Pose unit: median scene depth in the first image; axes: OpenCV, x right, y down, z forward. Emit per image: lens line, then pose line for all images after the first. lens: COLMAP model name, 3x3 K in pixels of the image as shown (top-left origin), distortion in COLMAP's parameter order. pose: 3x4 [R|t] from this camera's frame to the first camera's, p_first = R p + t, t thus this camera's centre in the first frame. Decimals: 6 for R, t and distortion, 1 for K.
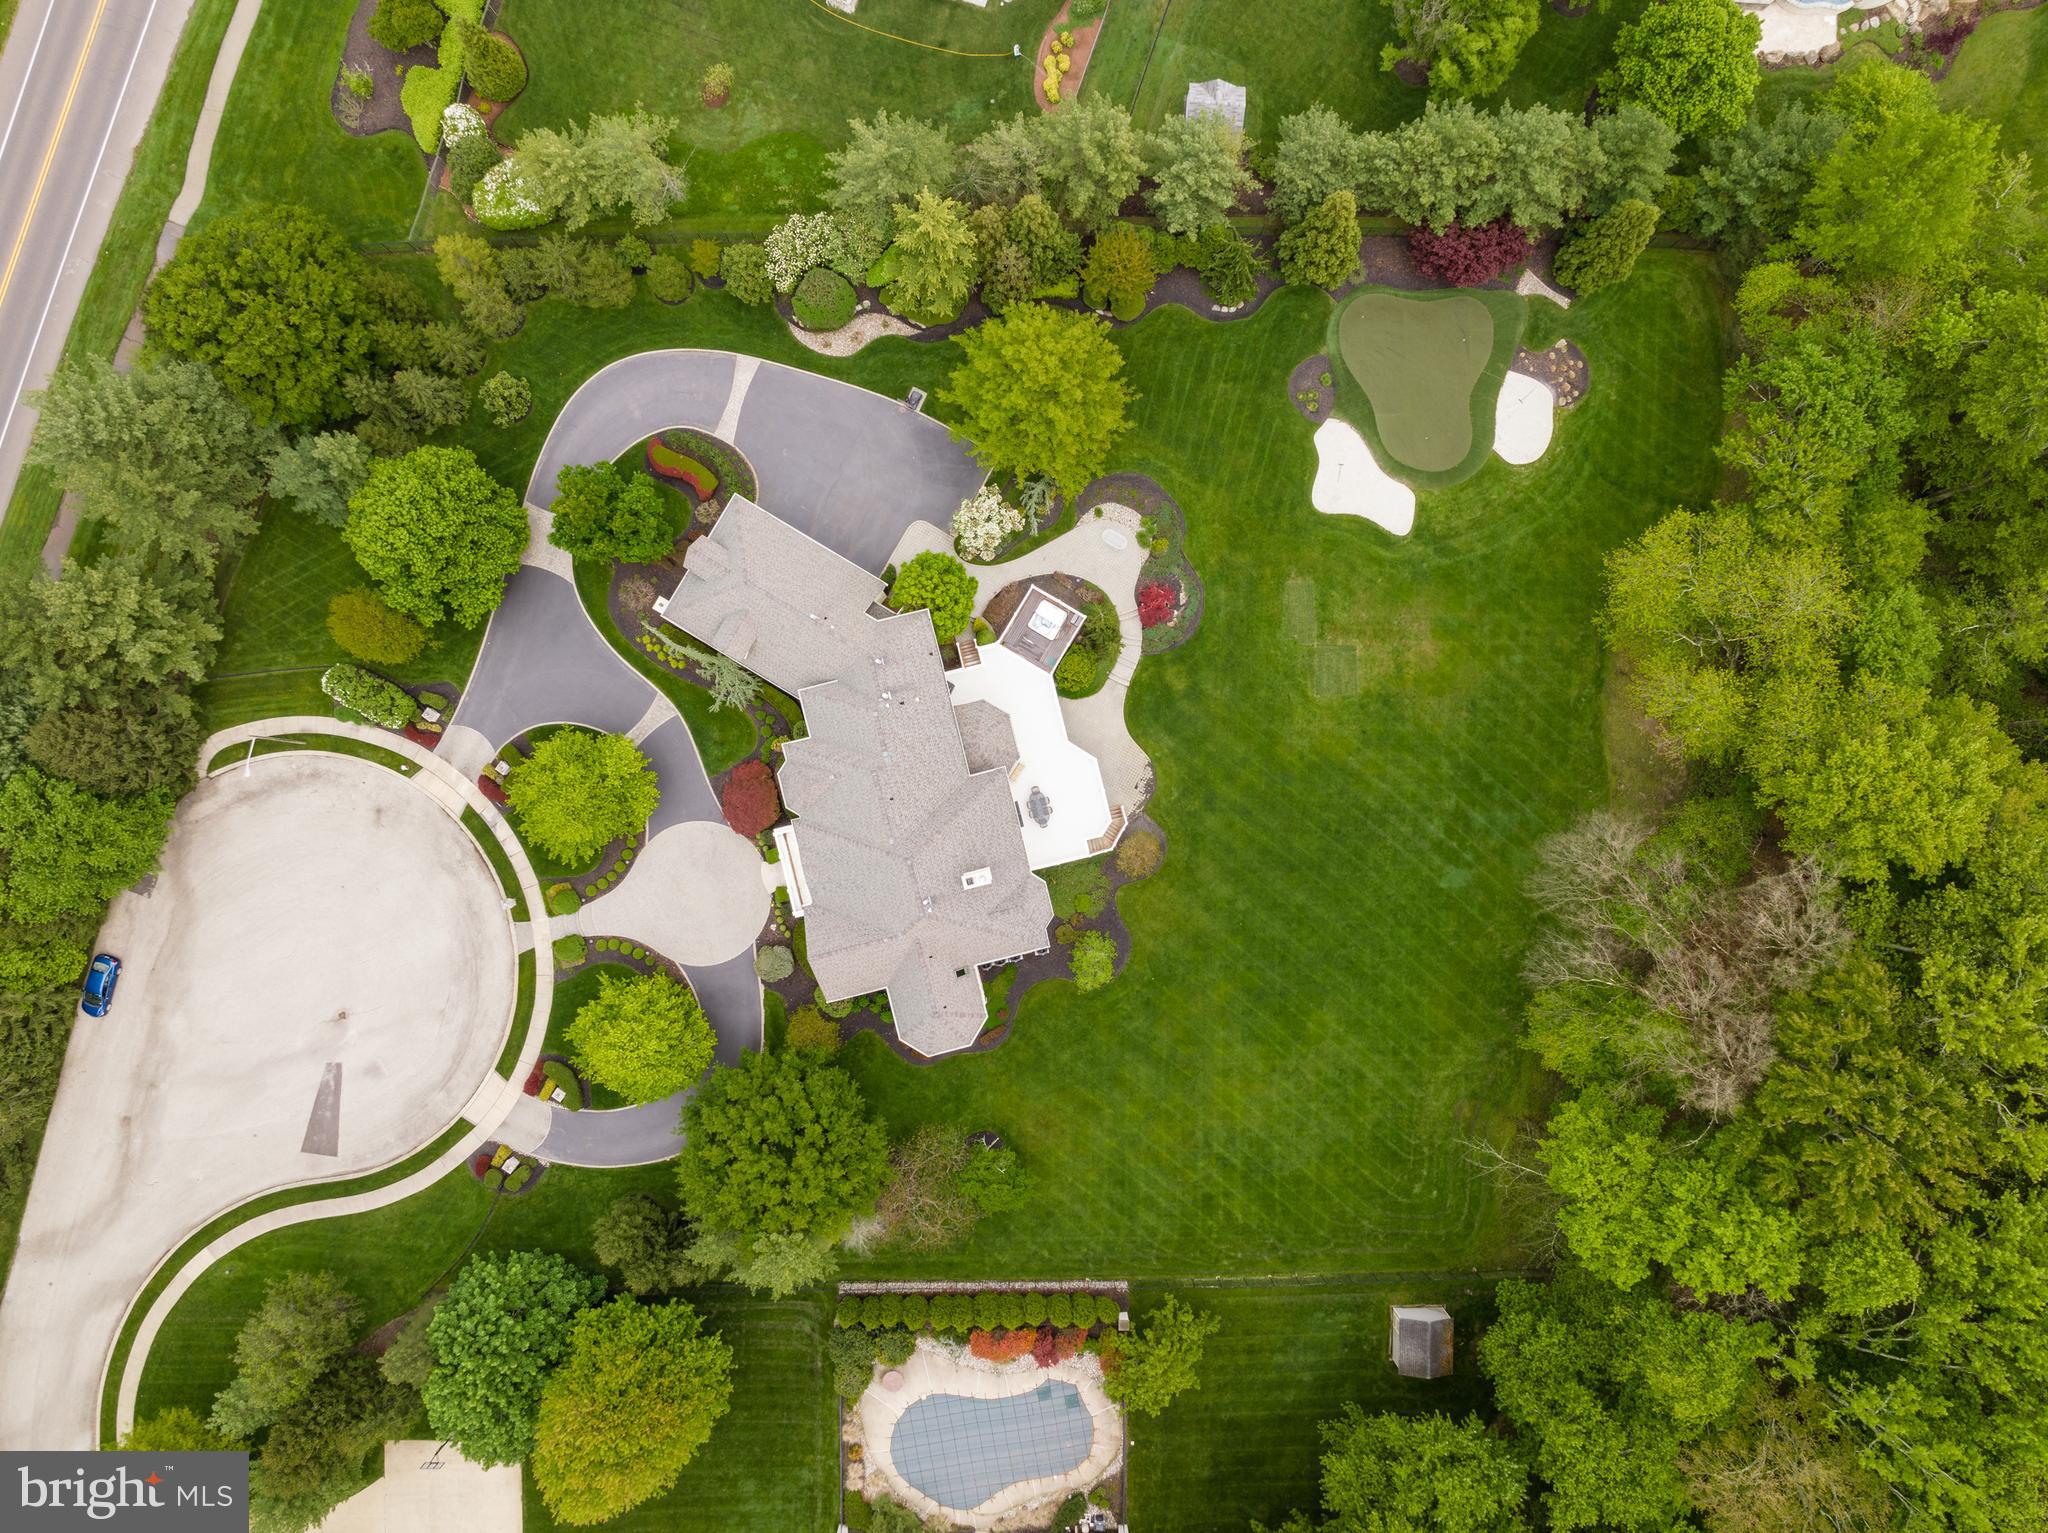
lens RADIAL K [[1443.9, 0, 1025.0], [0, 1443.9, 772.9], [0, 0, 1]] dist [-0.034001, -0.006926]
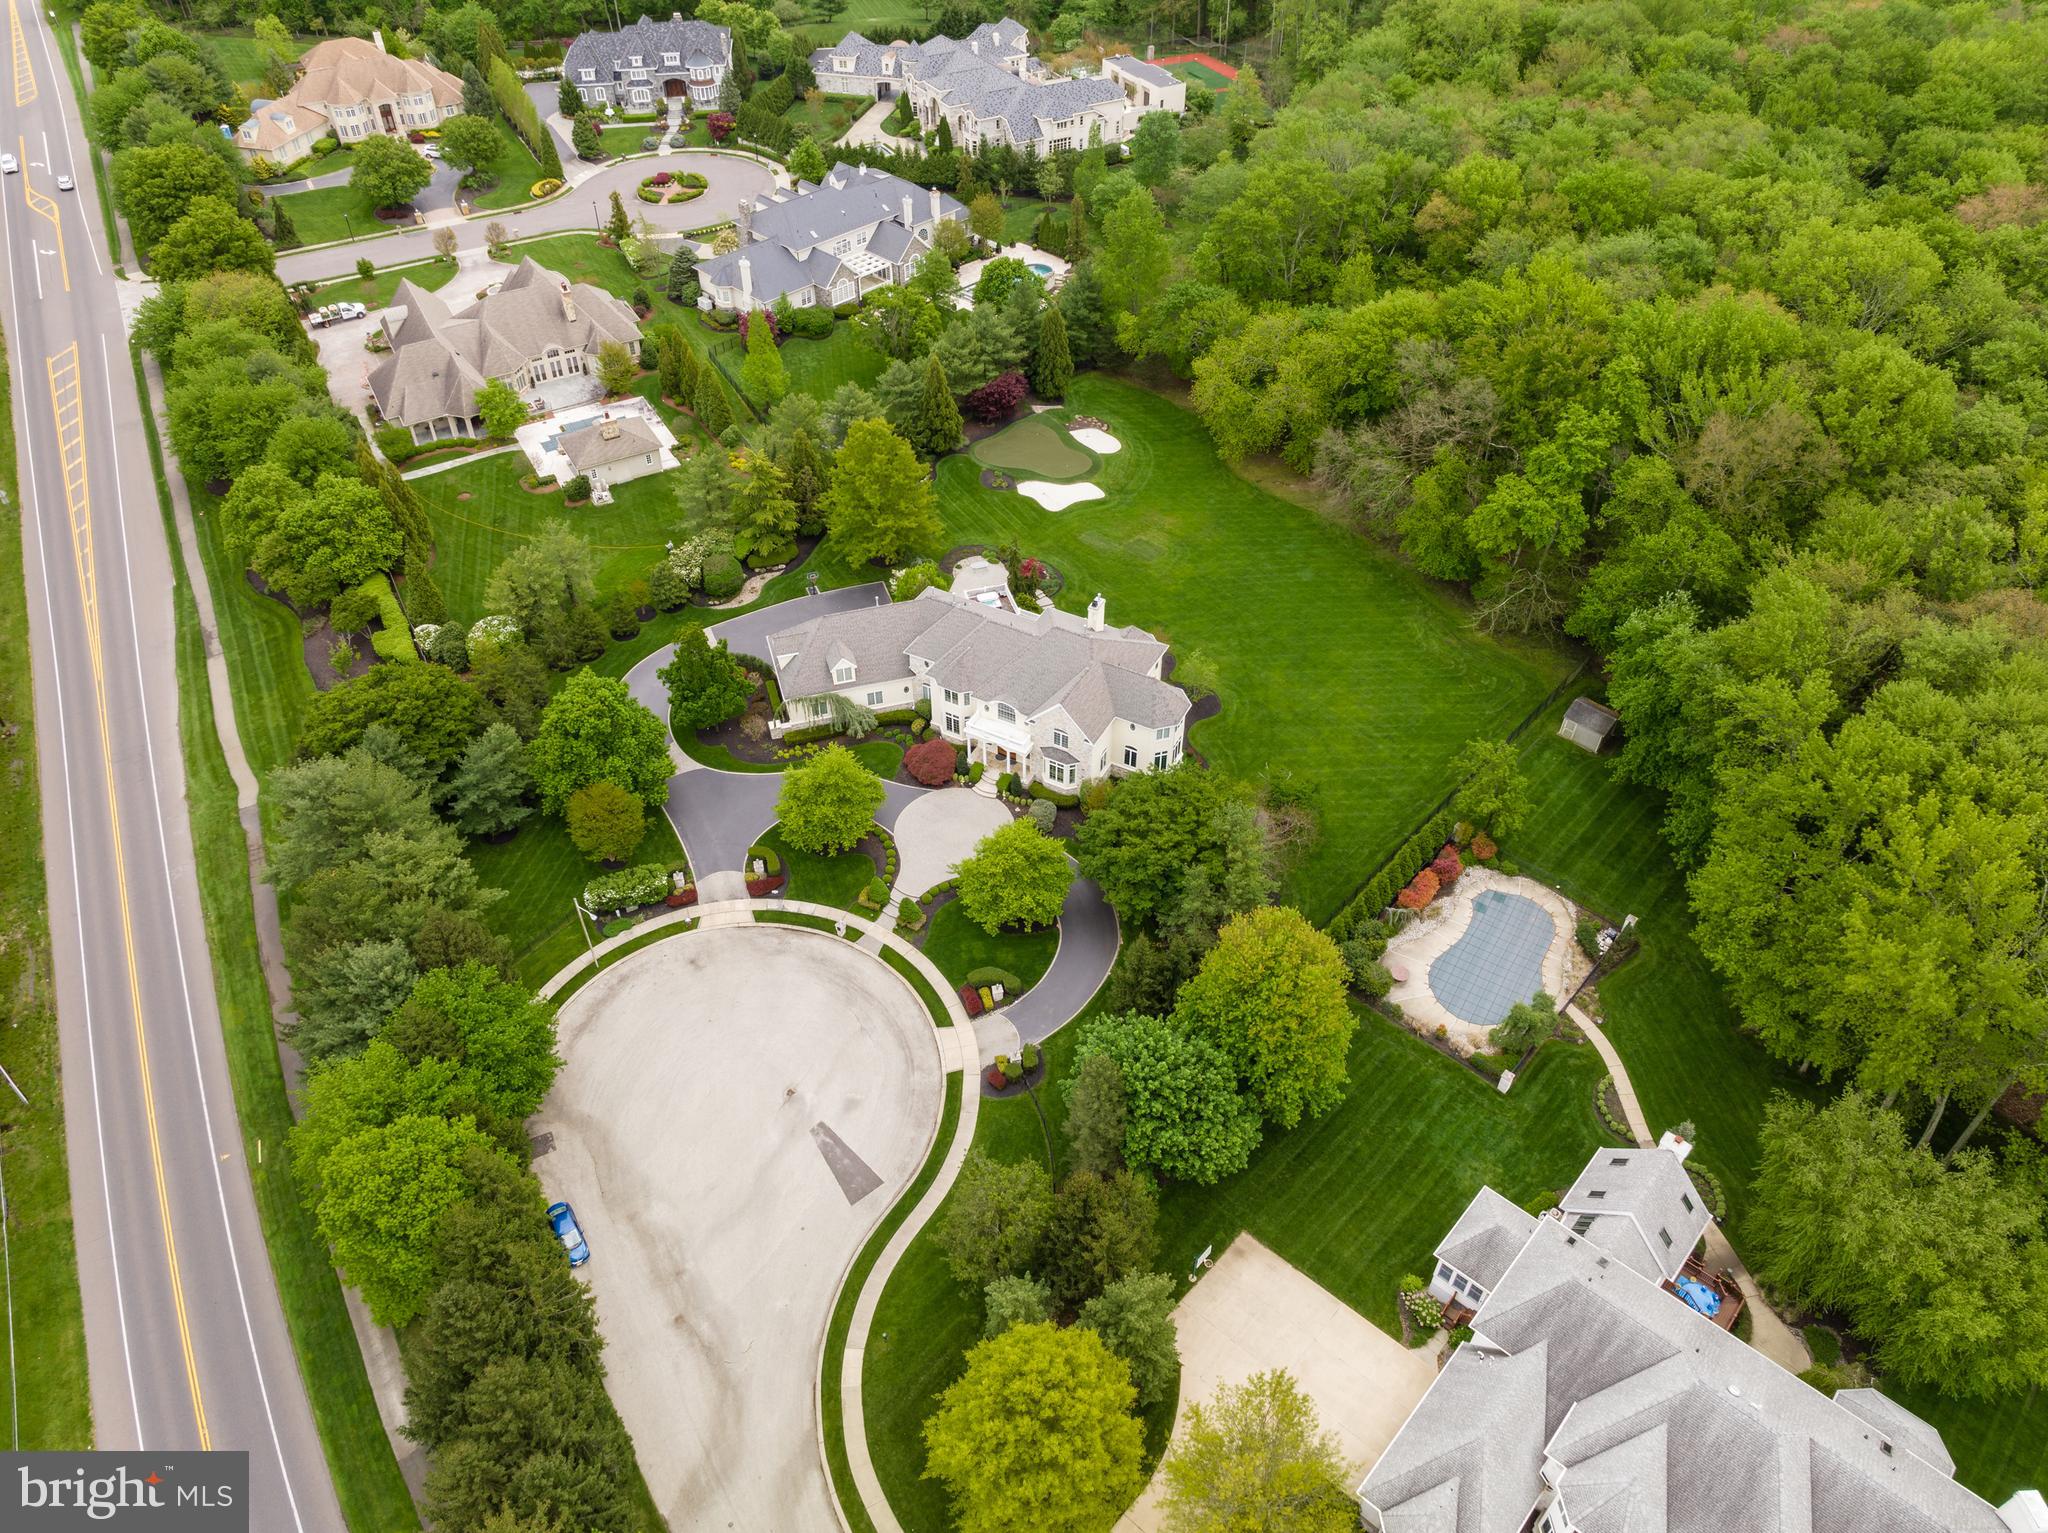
lens RADIAL K [[1443.9, 0, 1025.0], [0, 1443.9, 772.9], [0, 0, 1]] dist [-0.034001, -0.006926]
pose [[0.672778, -0.503353, 0.542223, -0.803355], [0.739820, 0.463646, -0.487543, 0.680663], [-0.005993, 0.729155, 0.684322, 0.148151]]
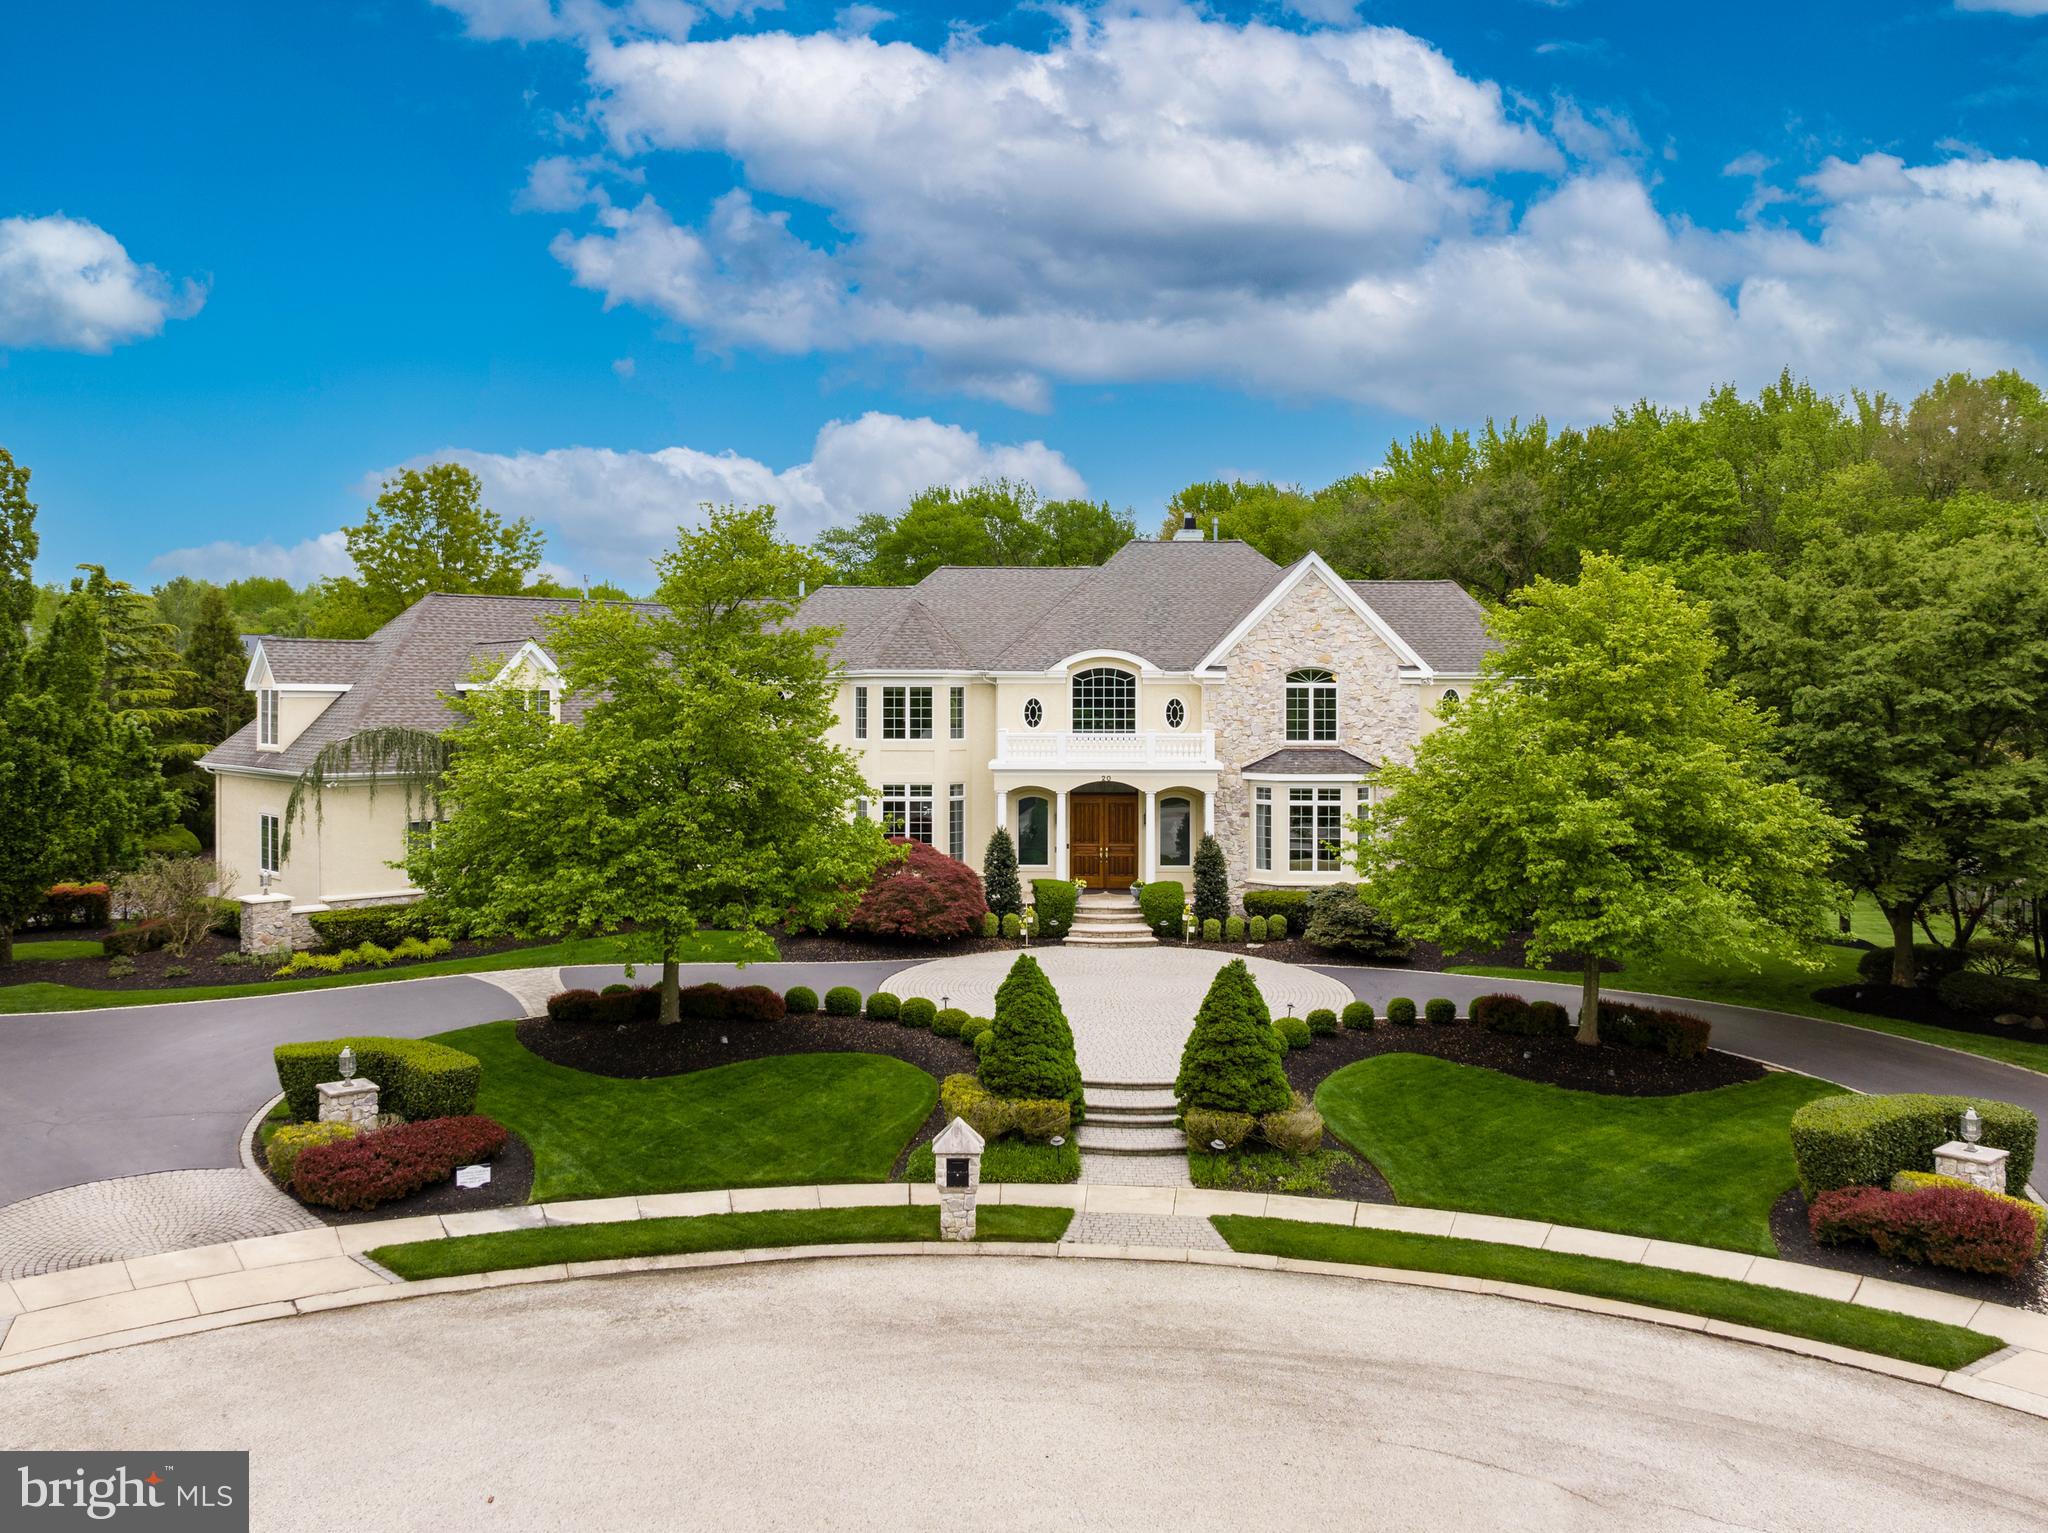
lens RADIAL K [[1629.3, 0, 1022.1], [0, 1629.3, 757.3], [0, 0, 1]] dist [-0.038562, -0.003499]
pose [[0.266412, -0.036818, 0.963156, -0.561316], [0.963849, 0.014785, -0.266038, 0.155474], [-0.004445, 0.999213, 0.039426, 0.930194]]
